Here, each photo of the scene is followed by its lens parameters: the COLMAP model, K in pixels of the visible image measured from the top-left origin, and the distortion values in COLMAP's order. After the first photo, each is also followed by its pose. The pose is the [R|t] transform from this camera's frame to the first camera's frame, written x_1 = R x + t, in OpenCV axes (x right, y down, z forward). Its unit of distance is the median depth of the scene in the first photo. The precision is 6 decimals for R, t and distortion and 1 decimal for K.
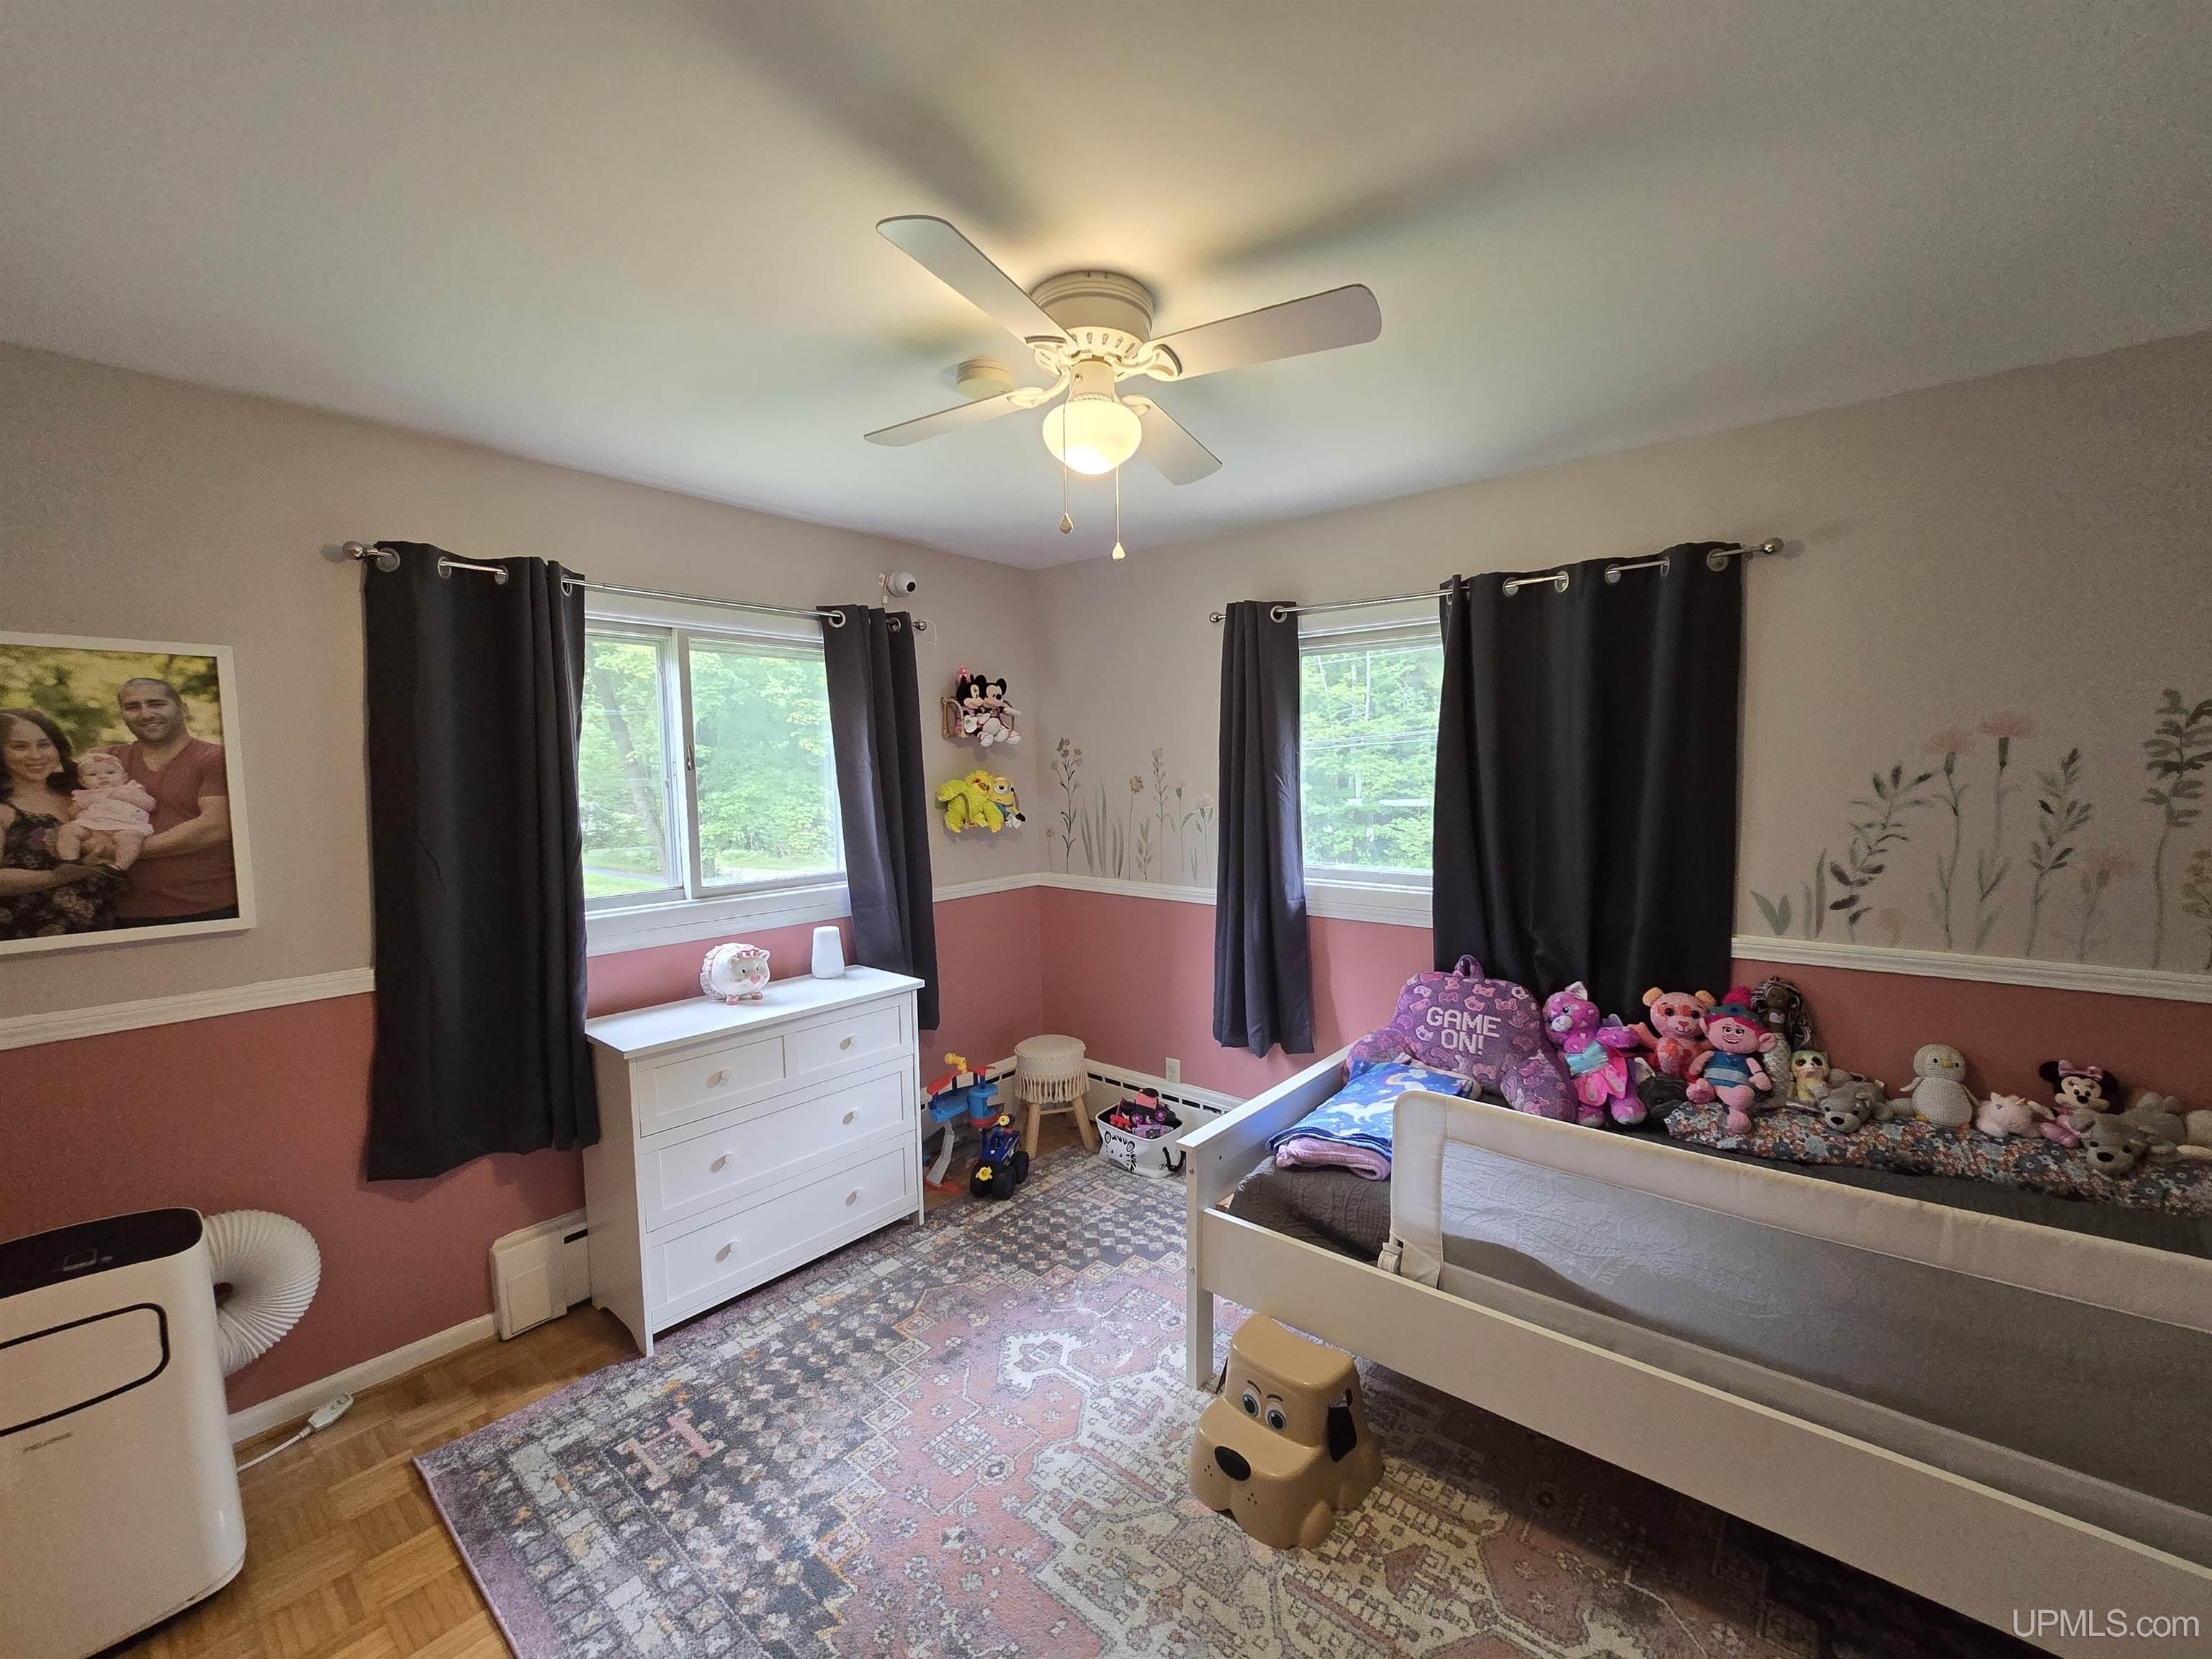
lens RADIAL K [[903.6, 0, 1119.9], [0, 903.6, 833.1], [0, 0, 1]] dist [0.002462, -0.000092]
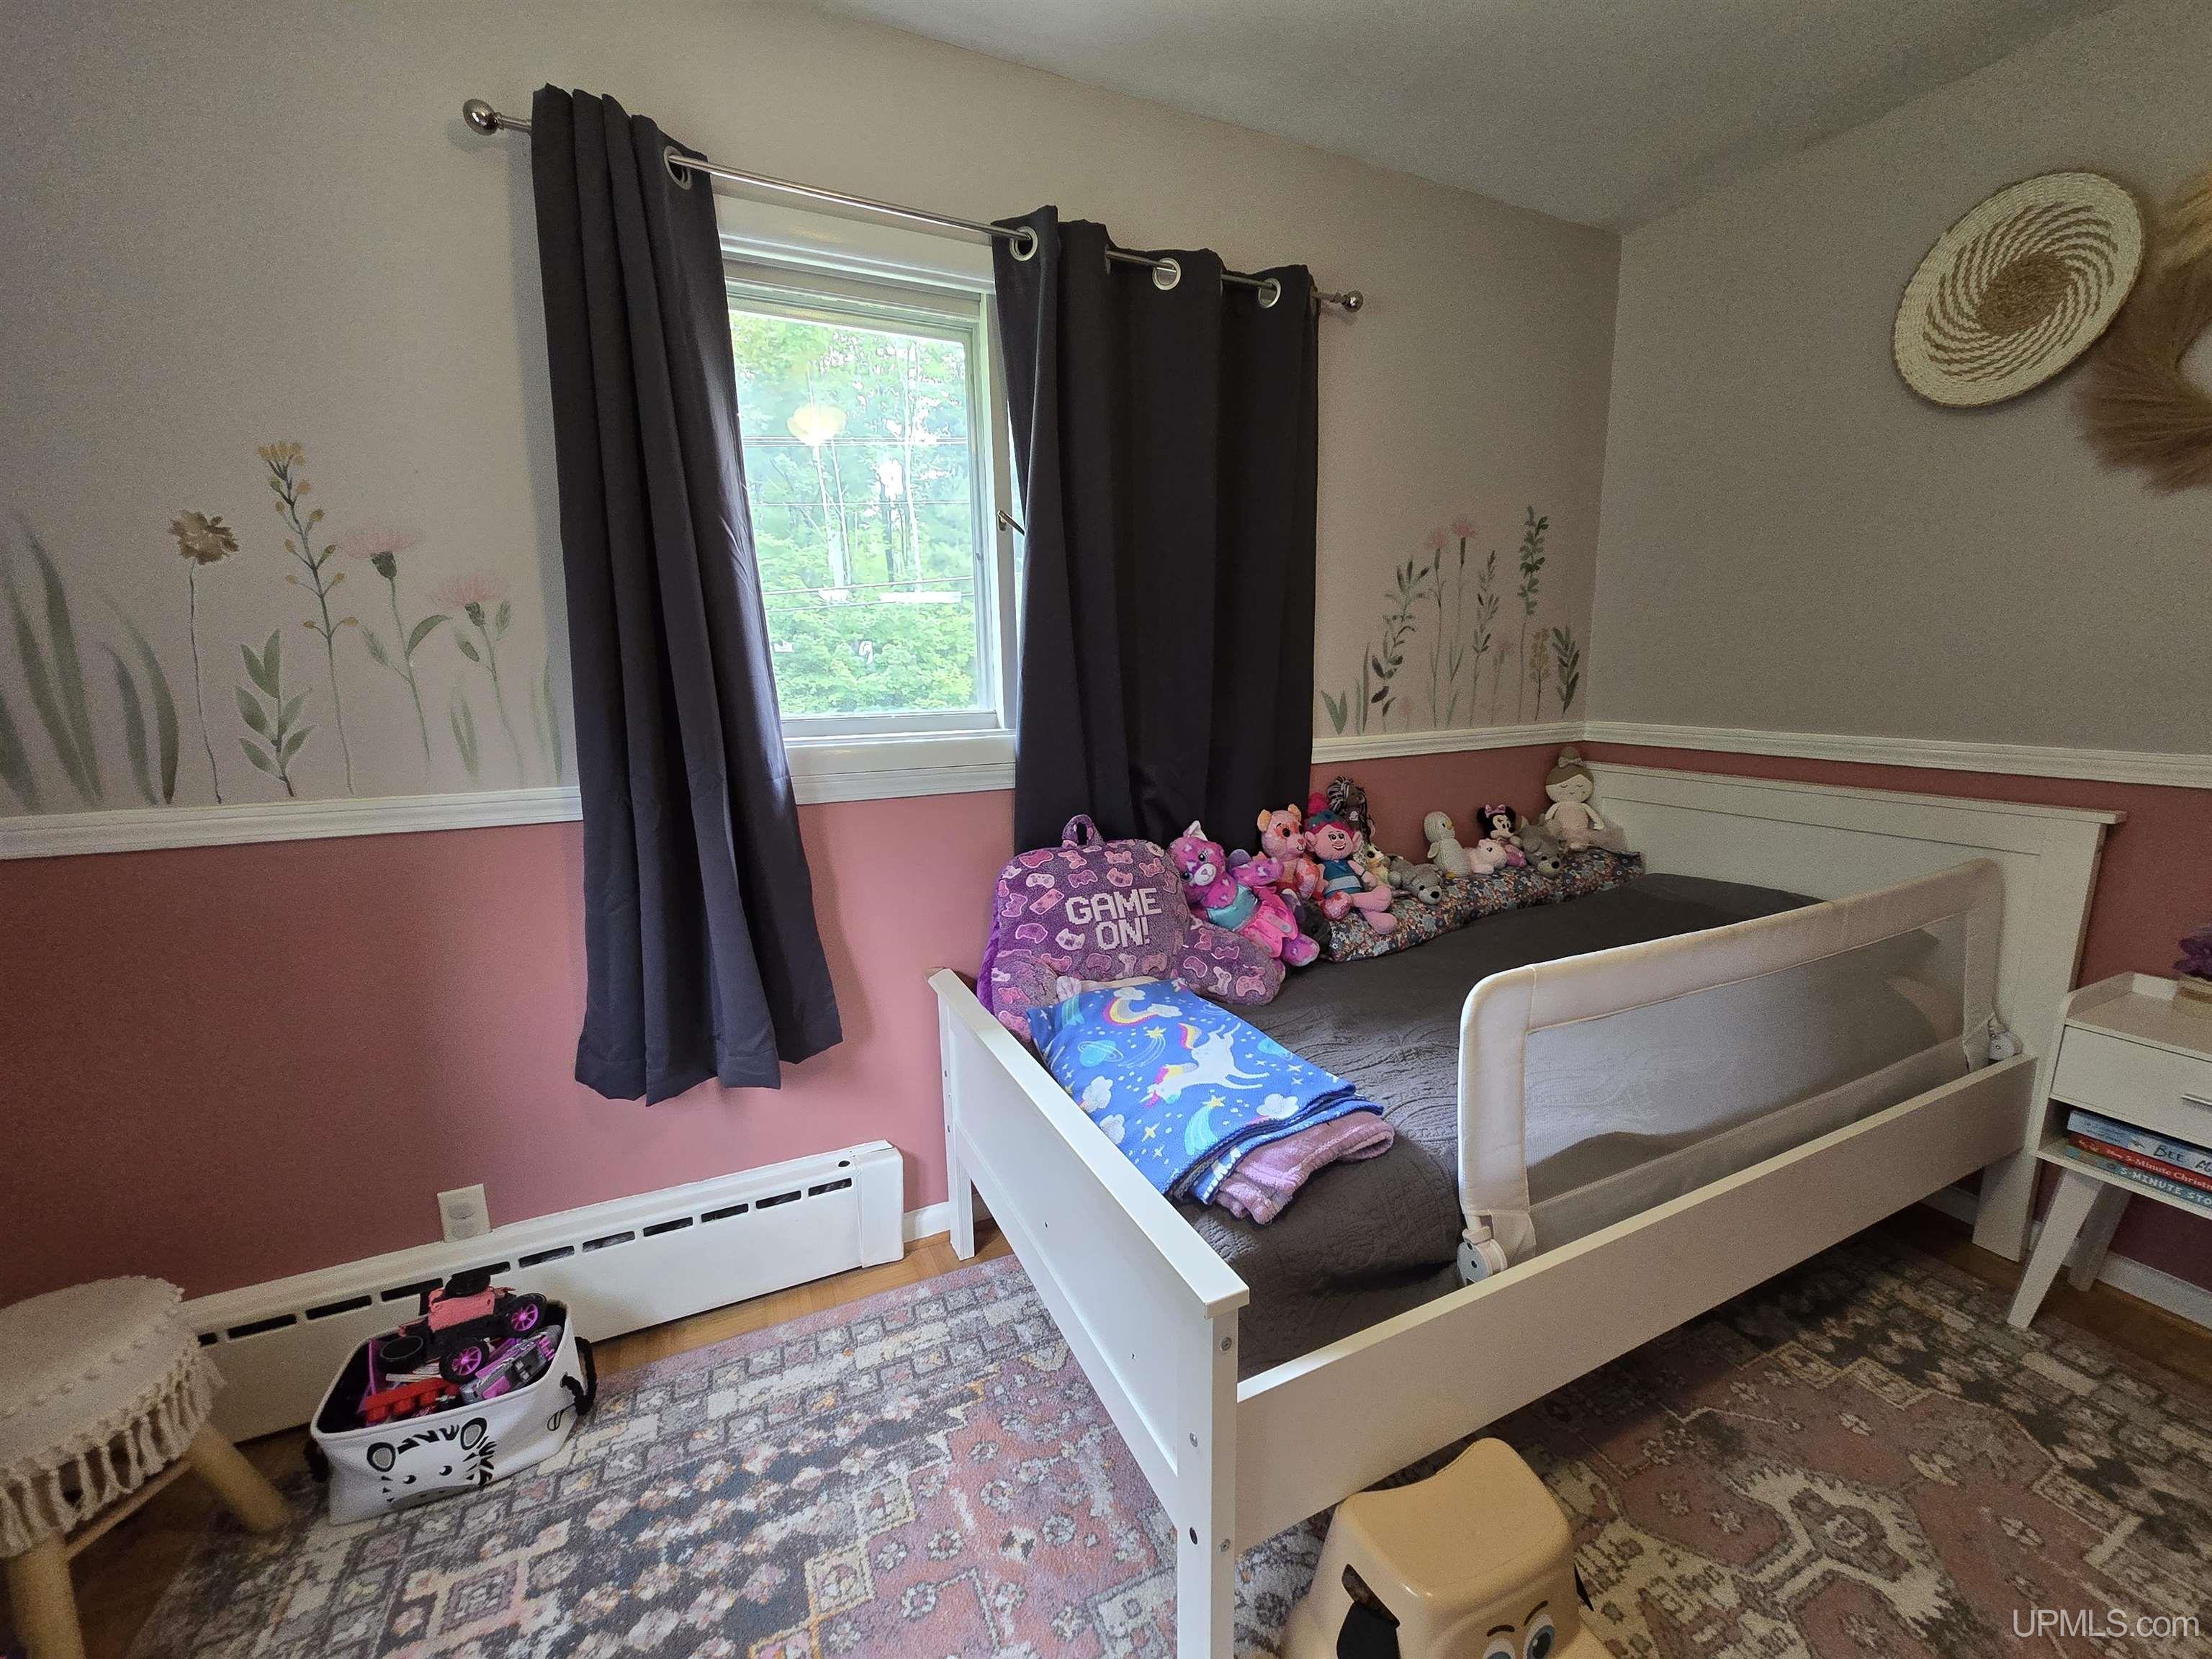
lens RADIAL K [[903.6, 0, 1113.8], [0, 903.6, 837.5], [0, 0, 1]] dist [0.002462, -0.000092]
pose [[0.418982, -0.160666, 0.893667, -0.272527], [0.078046, 0.986950, 0.140846, 0.066524], [-0.904634, 0.010735, 0.426054, 0.808270]]
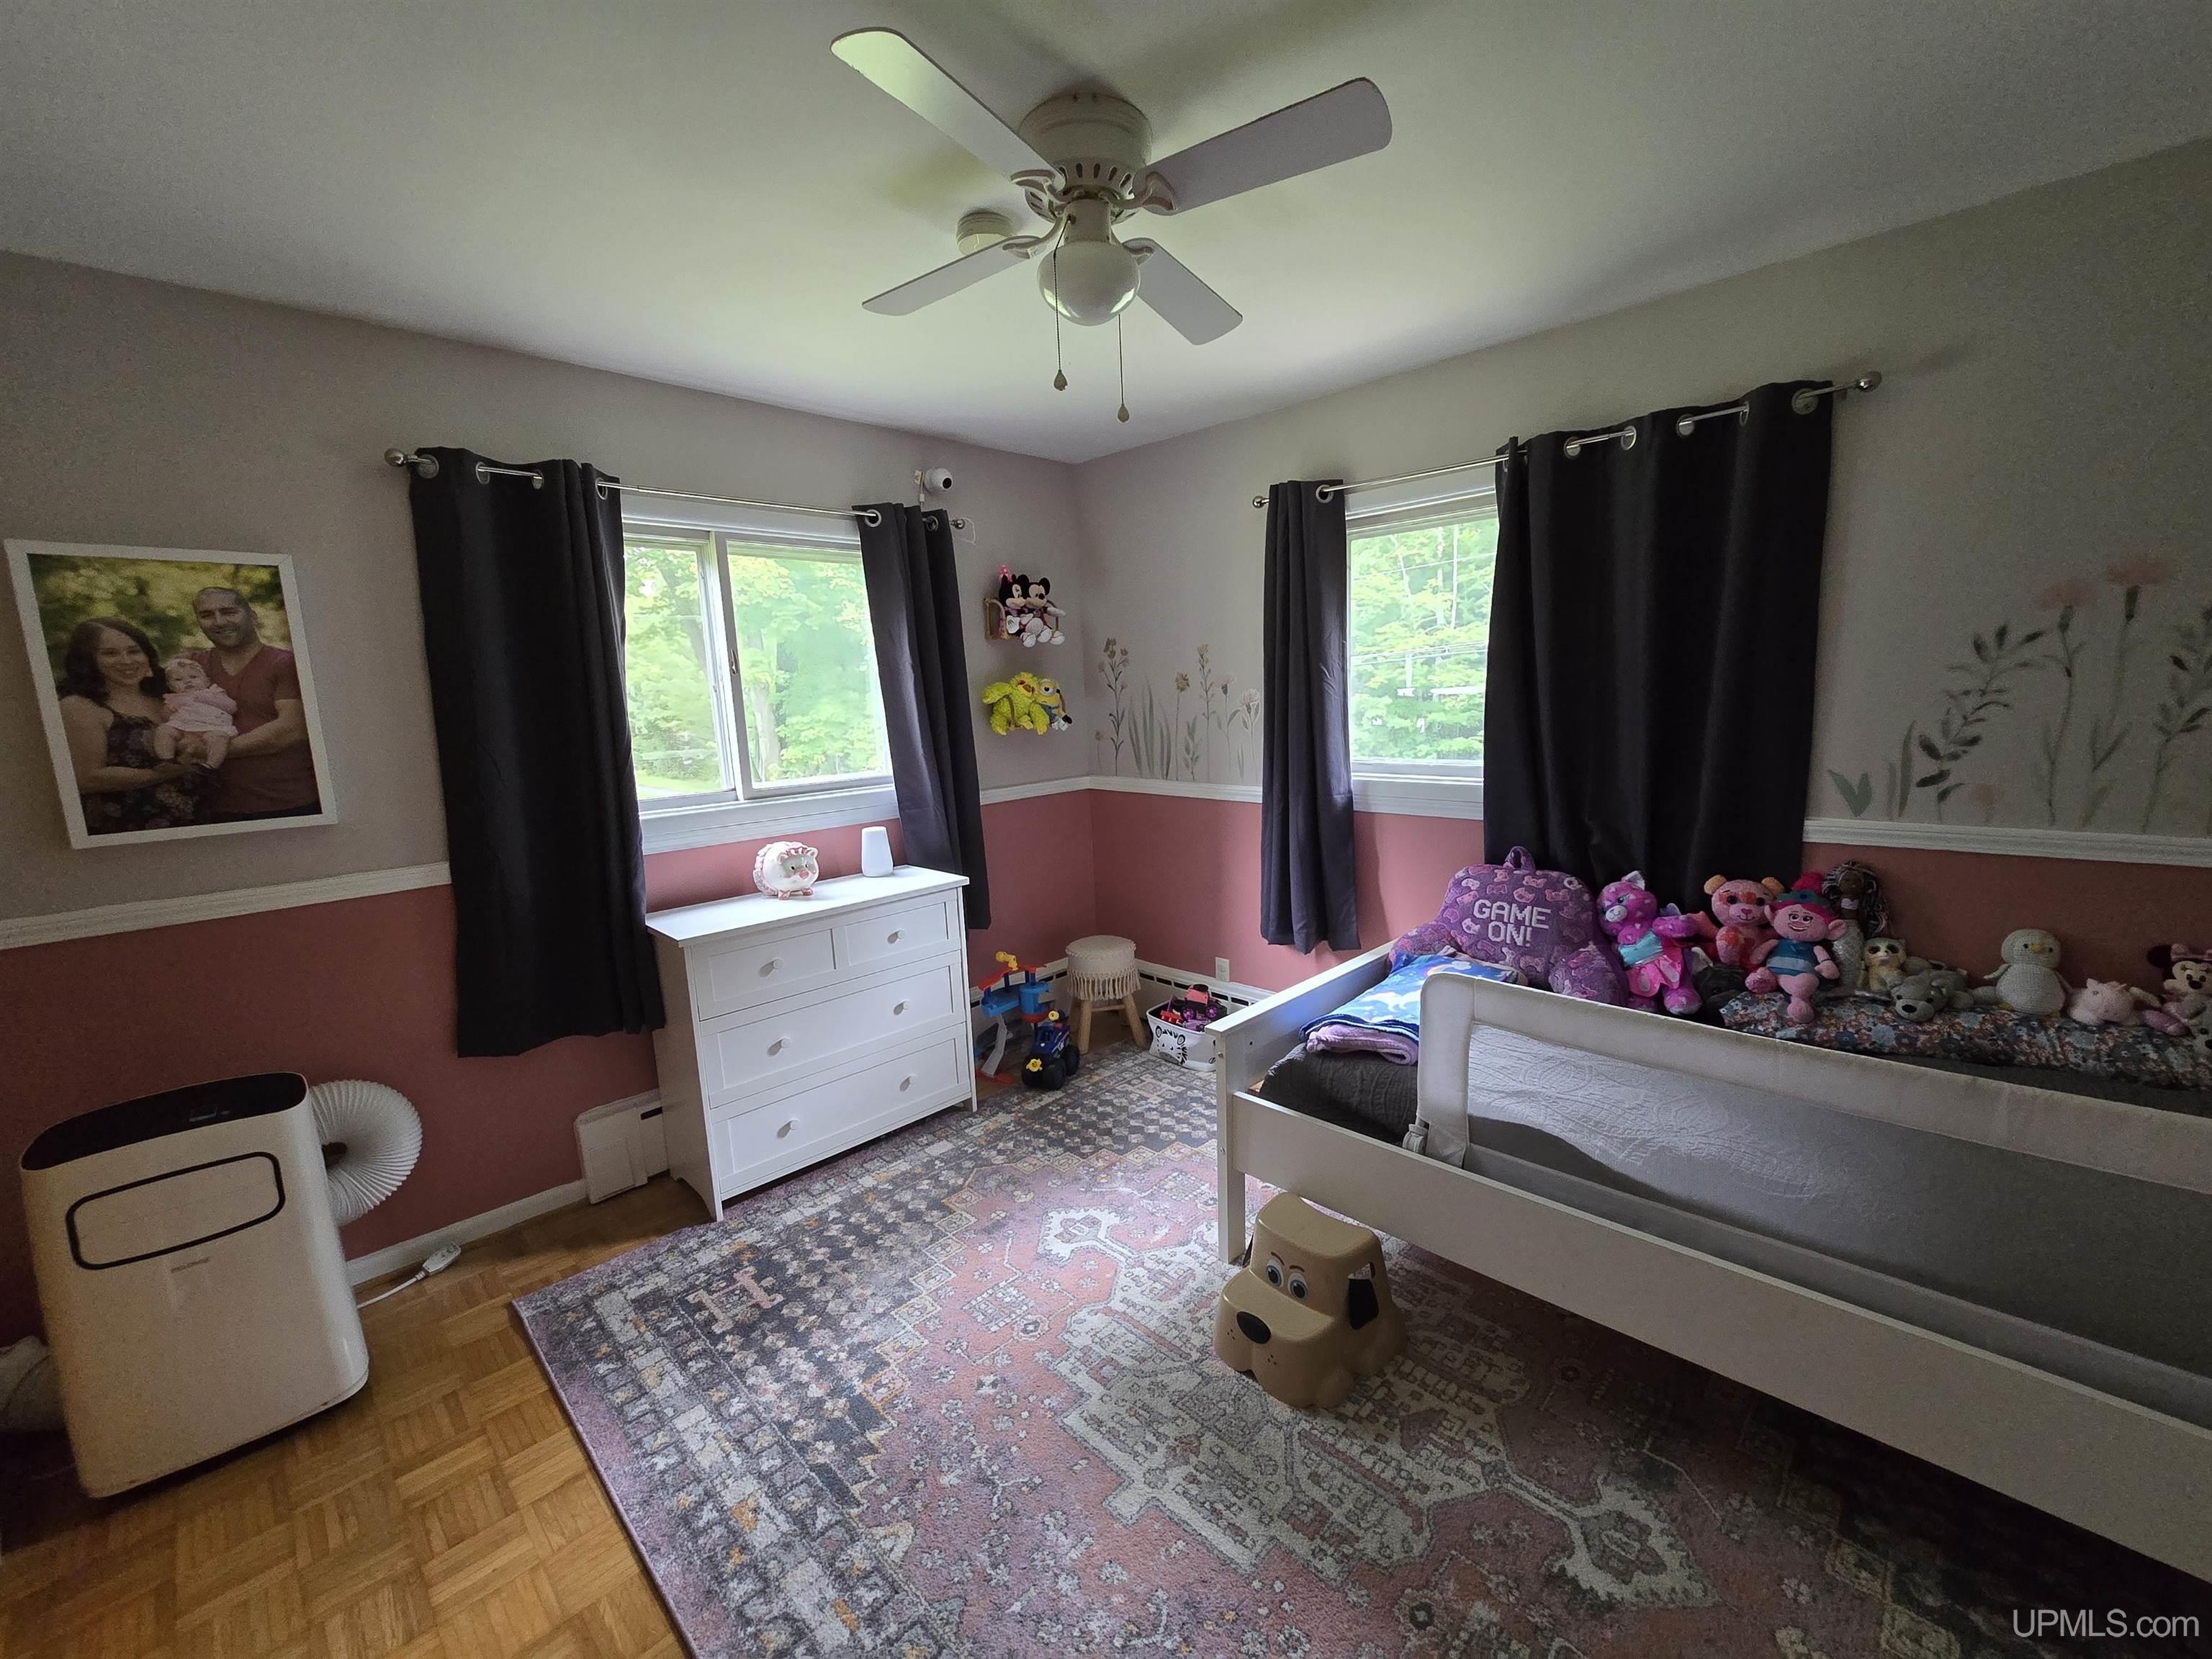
lens RADIAL K [[903.6, 0, 1122.8], [0, 903.6, 829.5], [0, 0, 1]] dist [0.002462, -0.000092]
pose [[0.996318, -0.011317, -0.084989, 0.055372], [0.018346, 0.996432, 0.082382, 0.036240], [0.083754, -0.083638, 0.992970, 0.012201]]
